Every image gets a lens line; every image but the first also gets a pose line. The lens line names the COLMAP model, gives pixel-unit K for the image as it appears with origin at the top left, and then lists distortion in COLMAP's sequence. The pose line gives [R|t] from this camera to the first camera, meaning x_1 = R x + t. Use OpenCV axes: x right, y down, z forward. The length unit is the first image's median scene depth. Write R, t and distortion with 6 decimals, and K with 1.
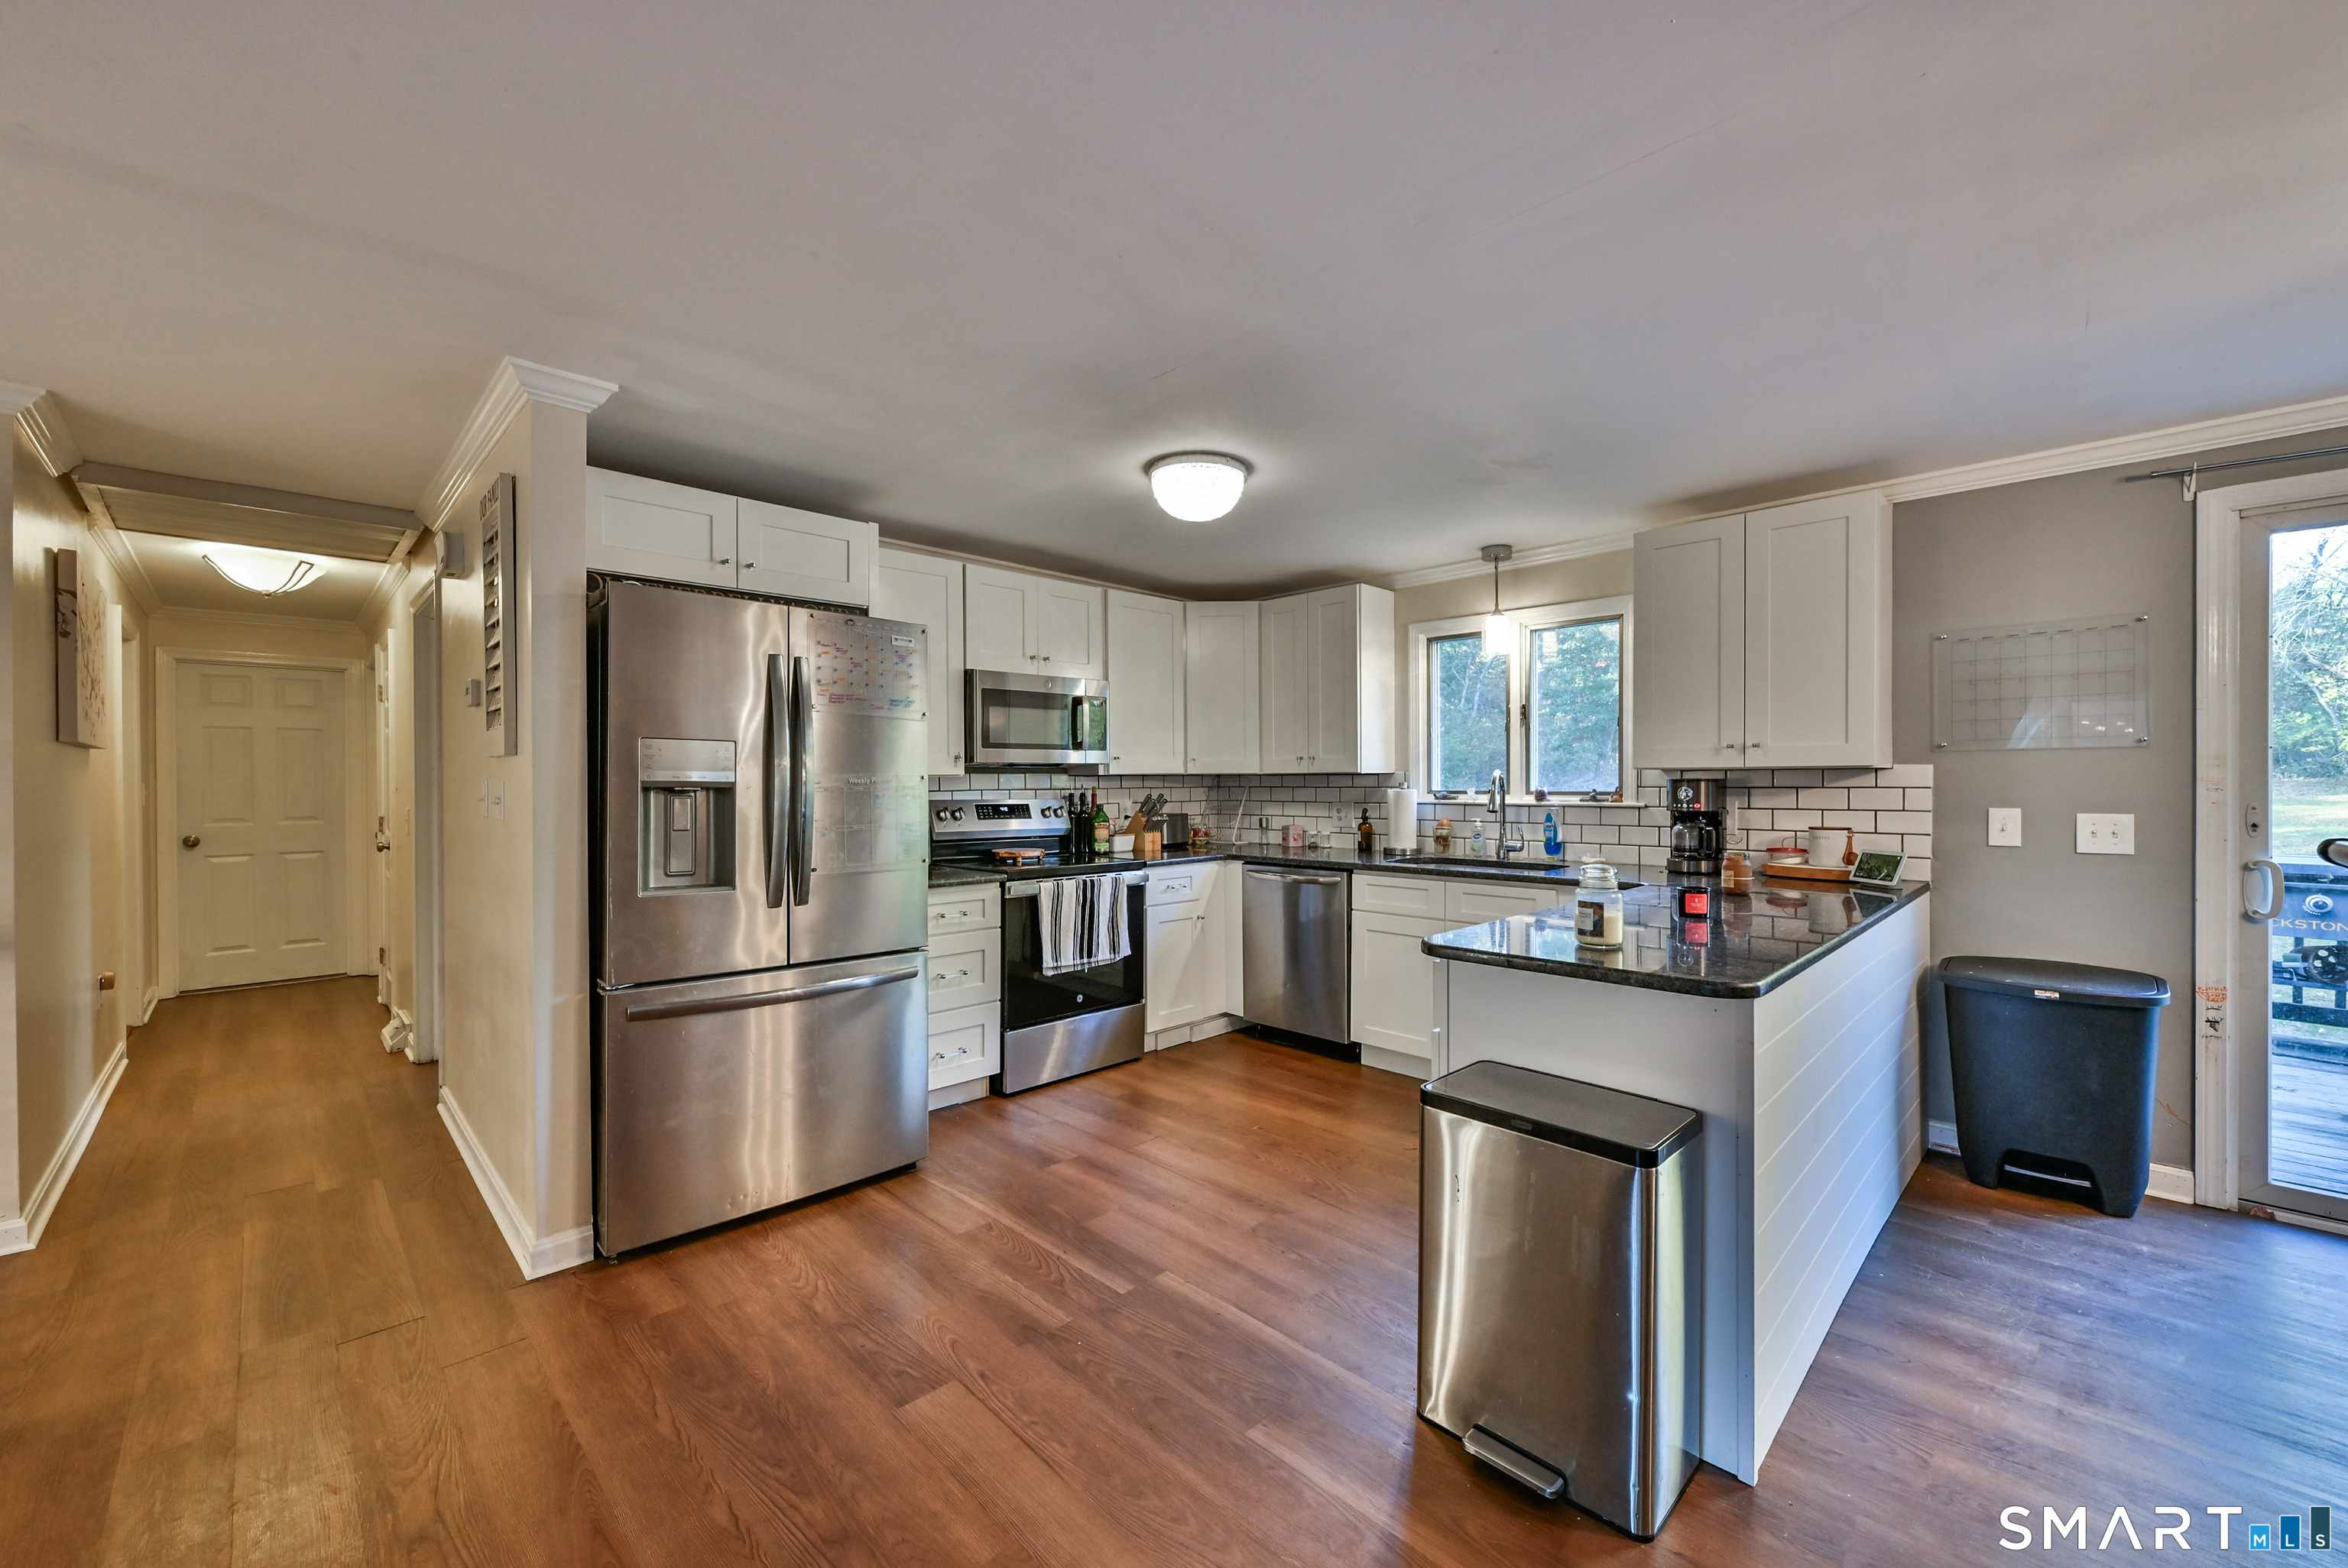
lens RADIAL K [[928.1, 0, 1207.4], [0, 928.1, 785.6], [0, 0, 1]] dist [-0.003810, 0.000898]
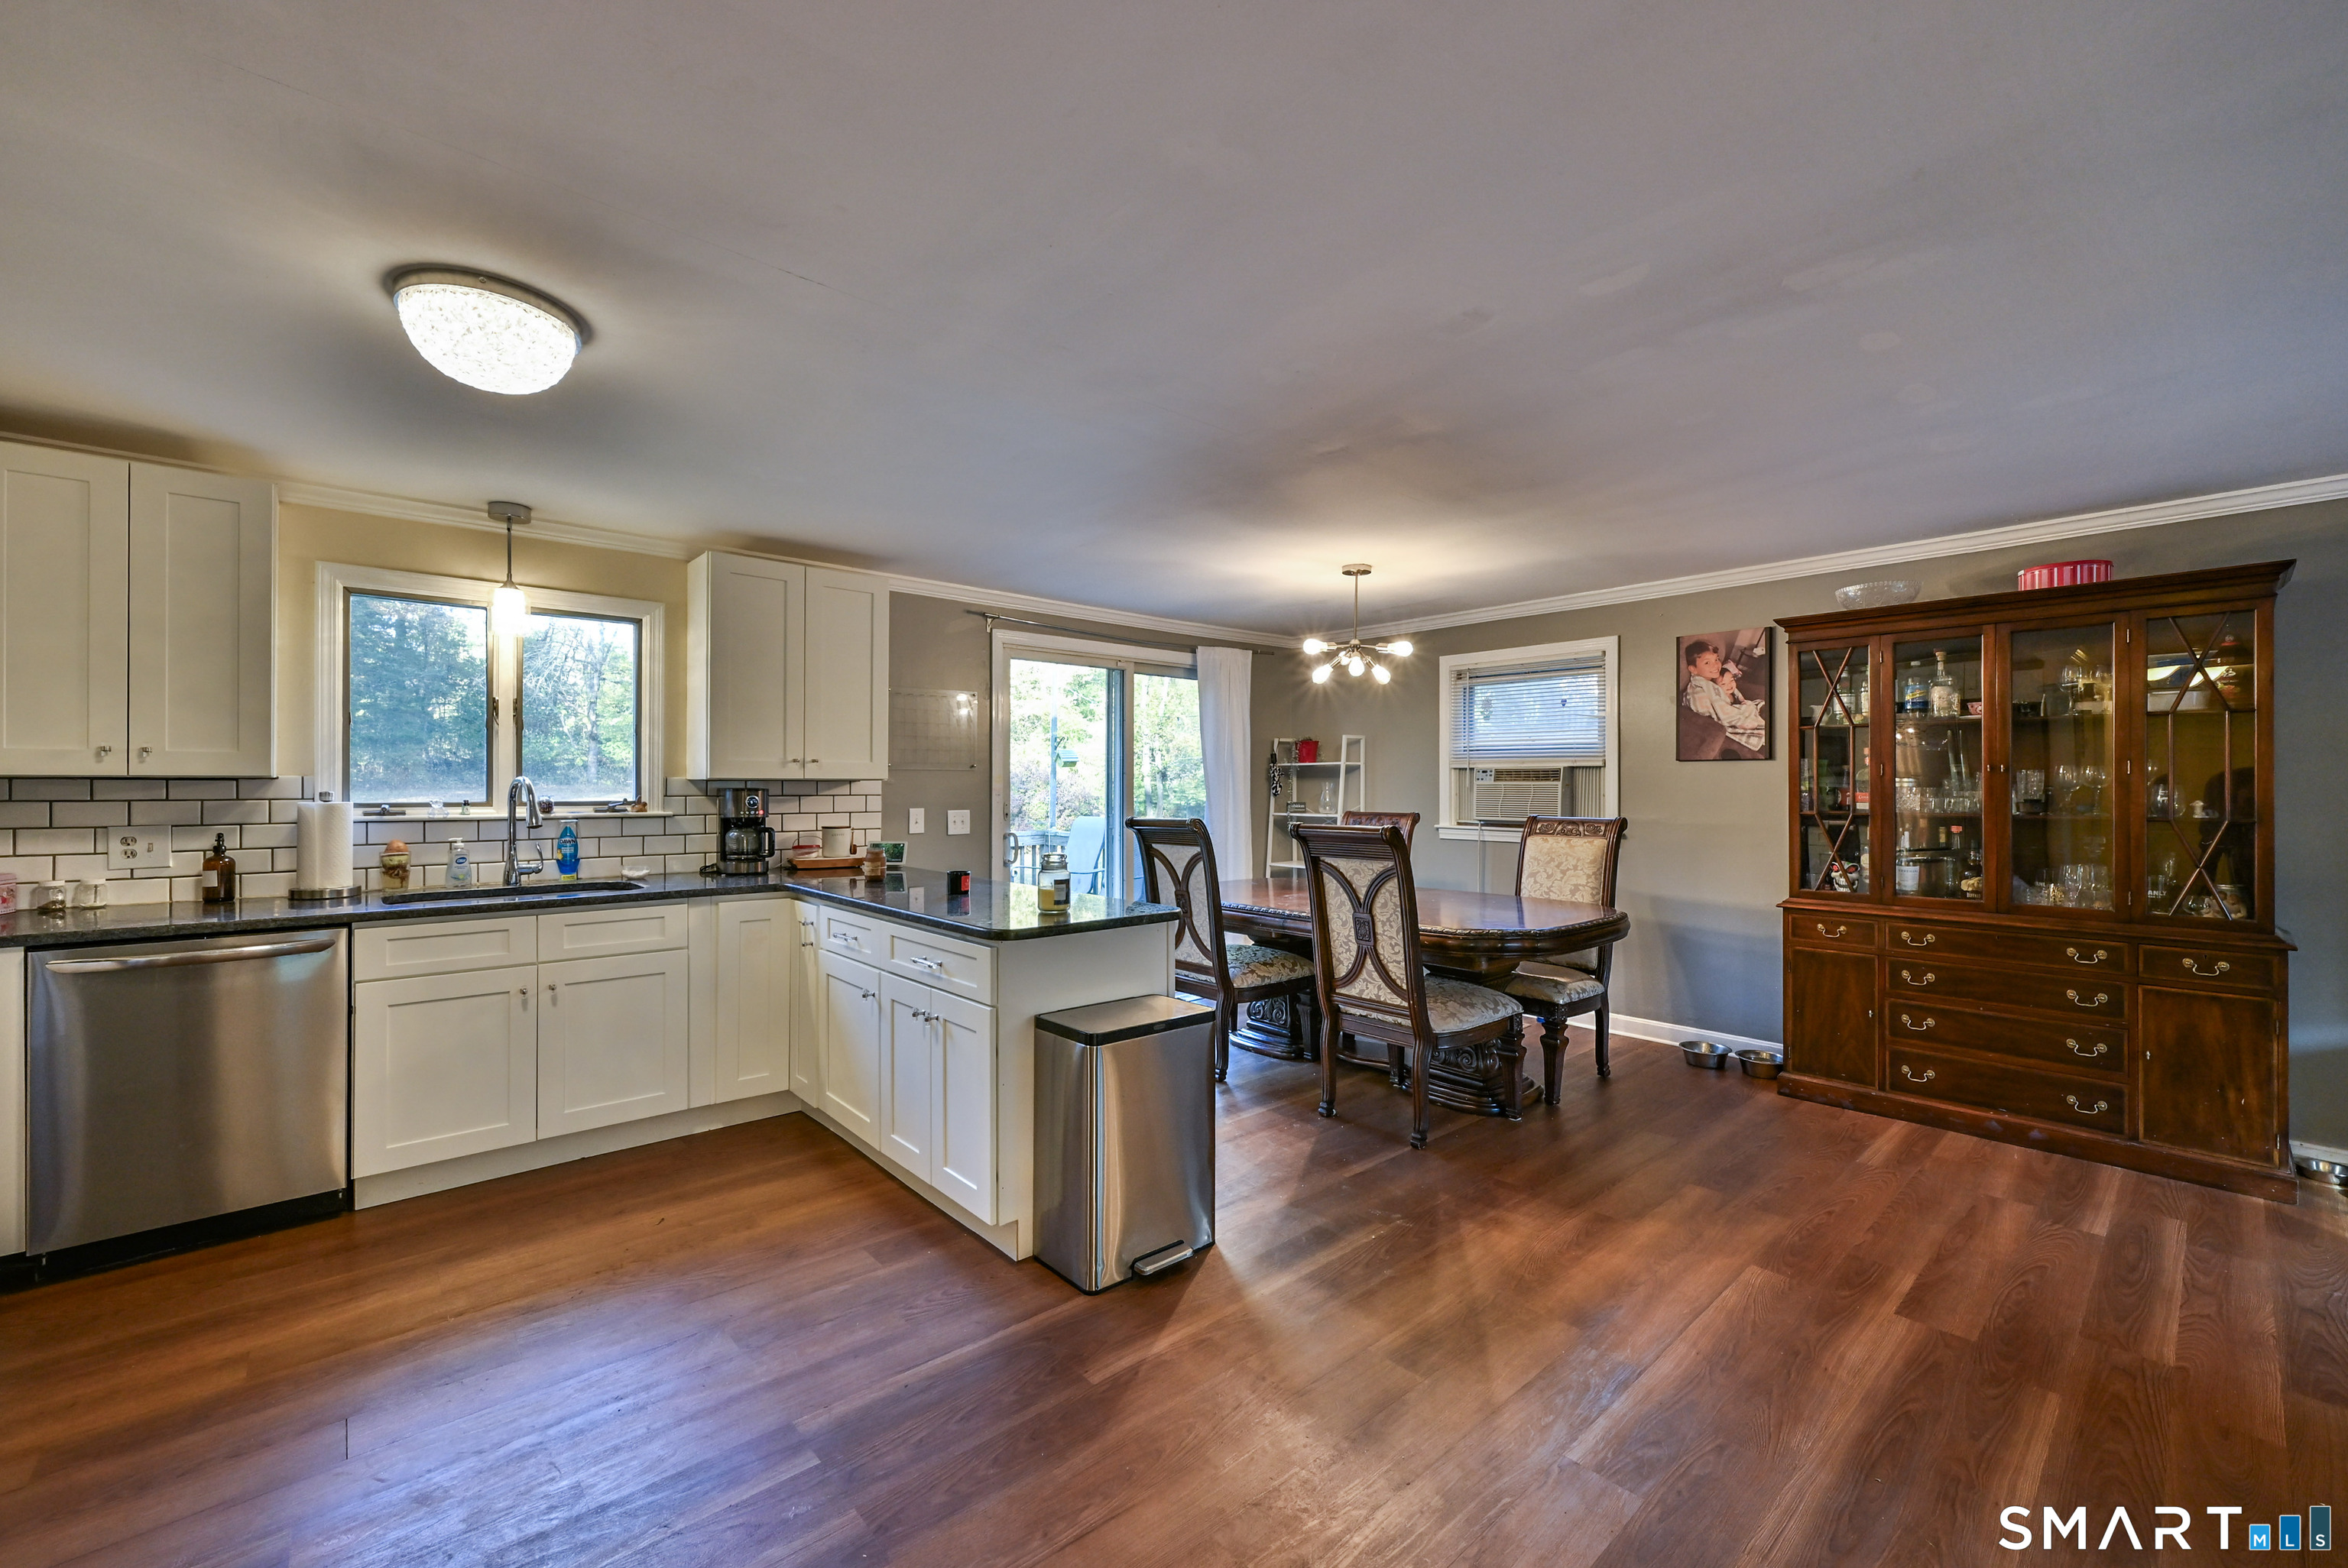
lens RADIAL K [[928.1, 0, 1170.4], [0, 928.1, 782.5], [0, 0, 1]] dist [-0.003810, 0.000898]
pose [[0.069714, 0.007093, 0.997542, -0.438780], [0.002580, 0.999970, -0.007291, -0.004007], [-0.997564, 0.003082, 0.069693, 0.342920]]
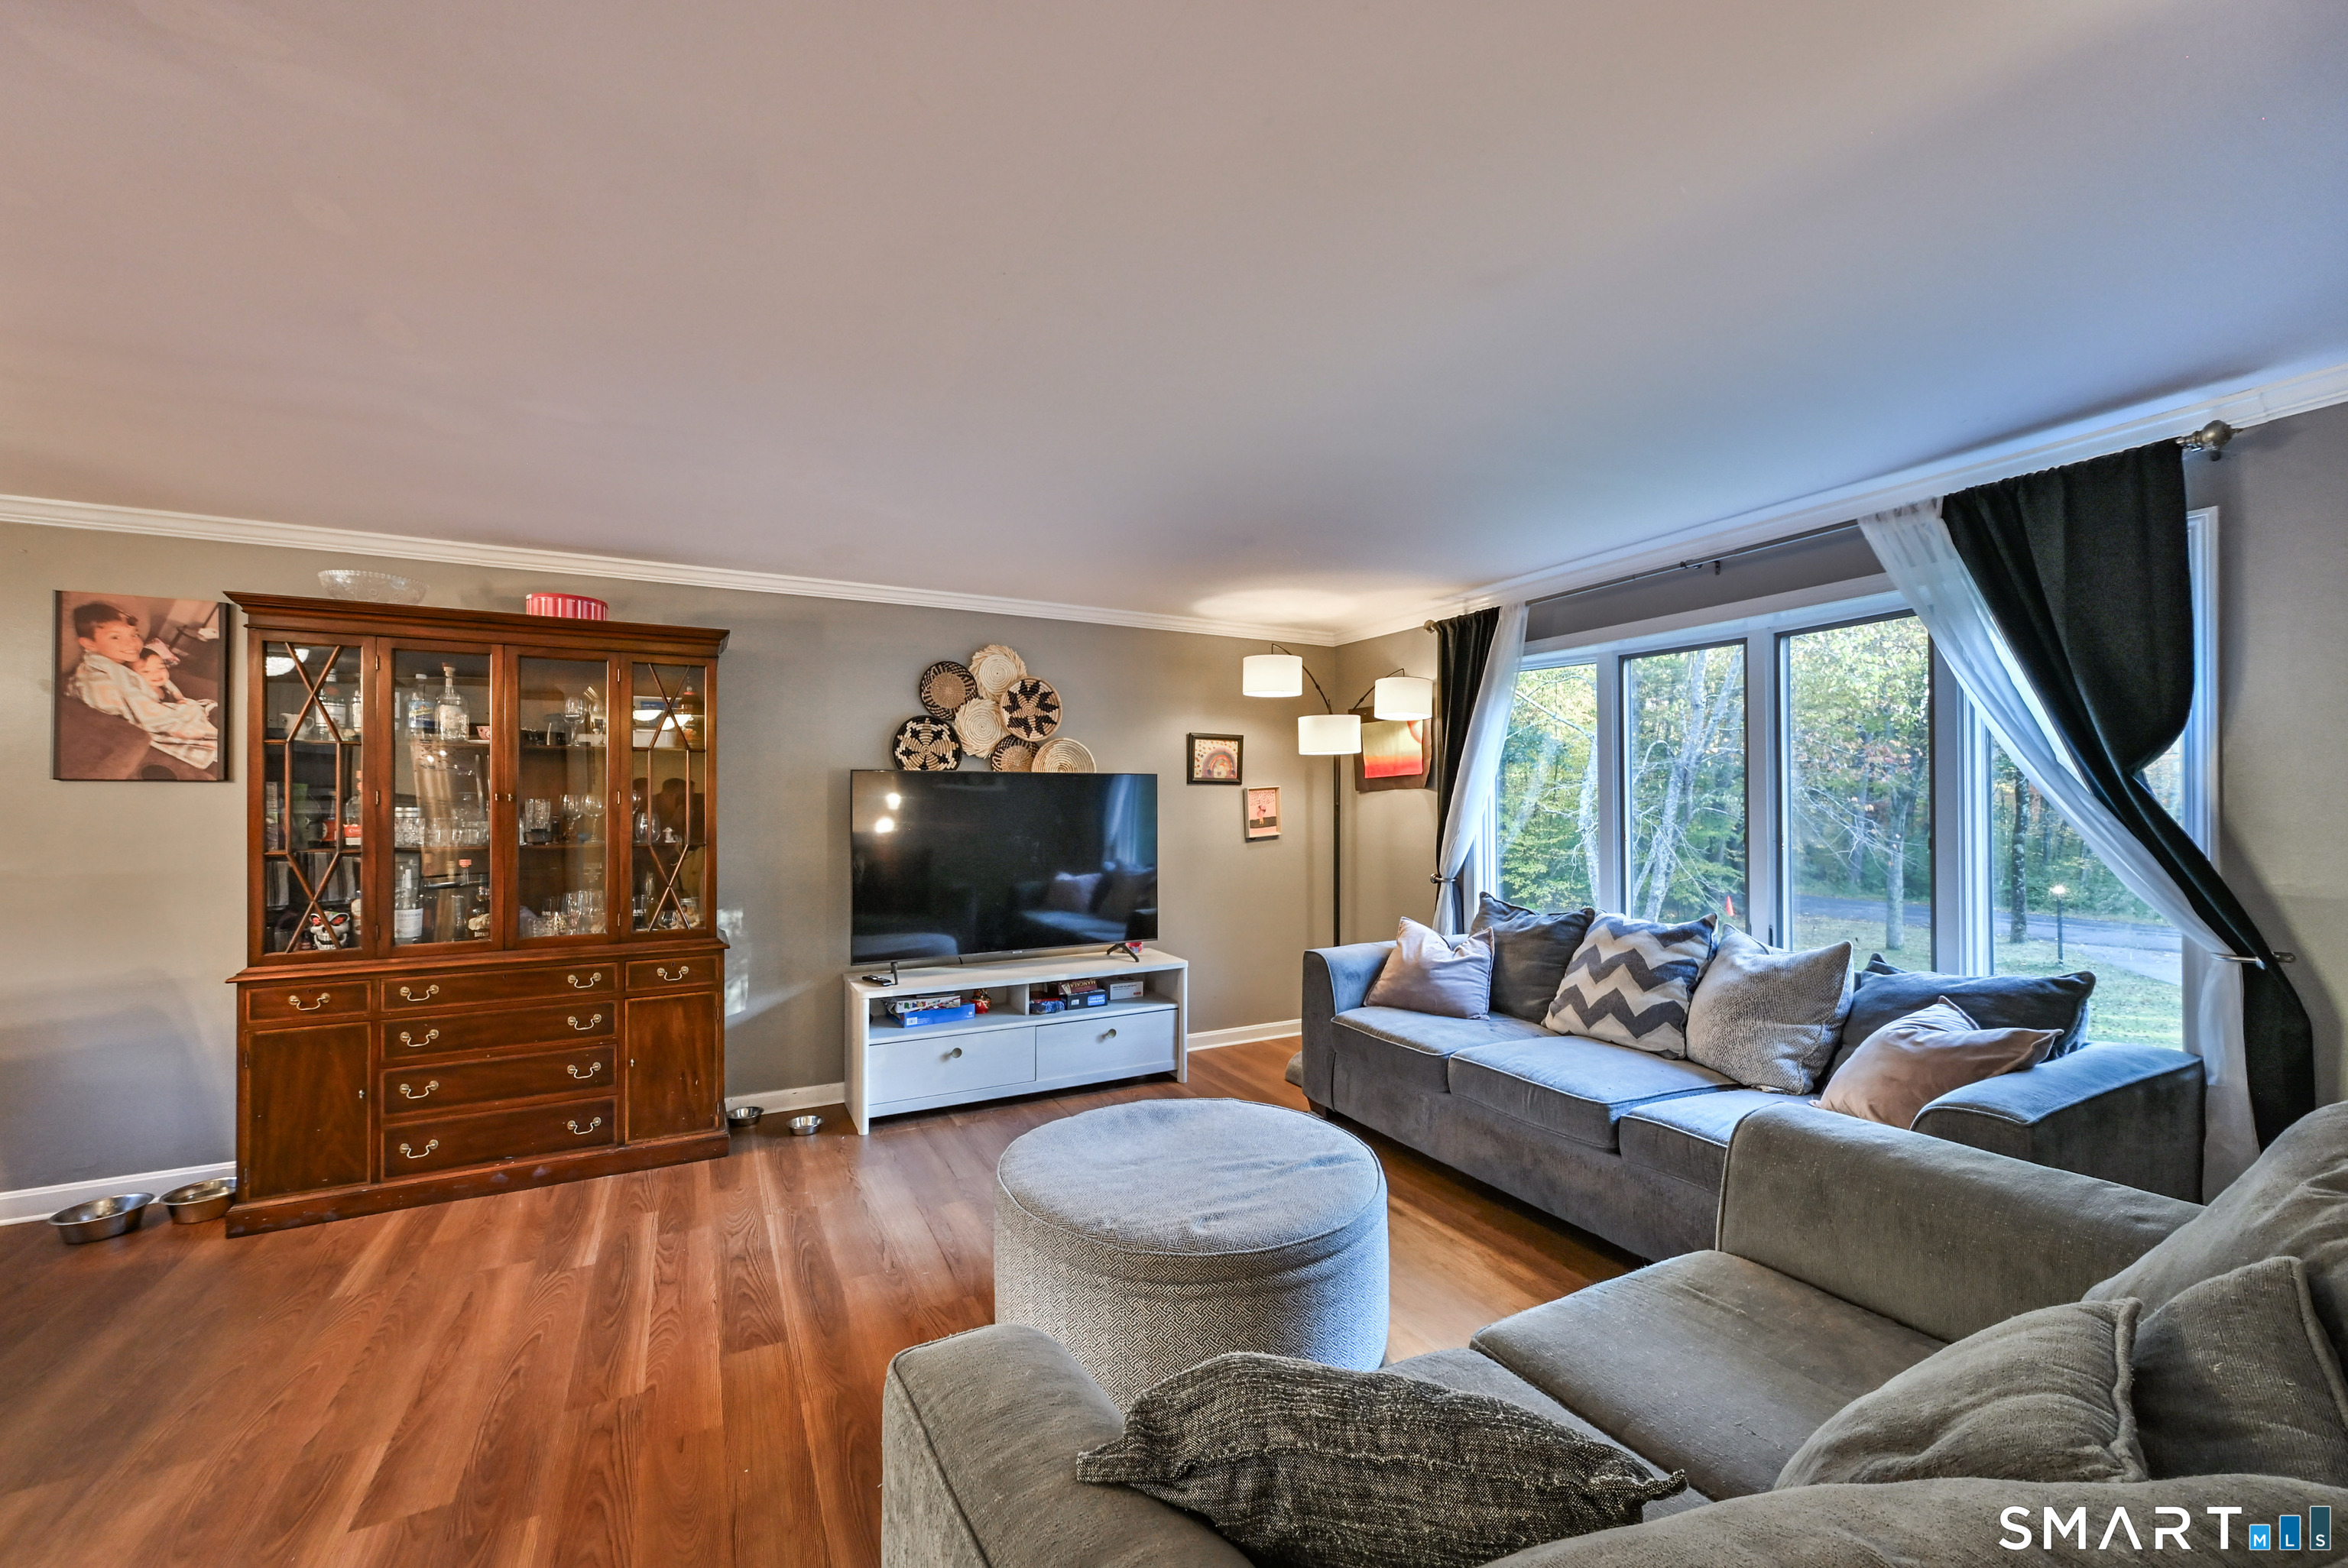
lens RADIAL K [[928.1, 0, 1187.1], [0, 928.1, 795.2], [0, 0, 1]] dist [-0.003810, 0.000898]
pose [[-0.955974, 0.010128, 0.293278, -0.334747], [0.008425, 0.999940, -0.007069, -0.012819], [-0.293331, -0.004287, -0.956001, 0.234458]]
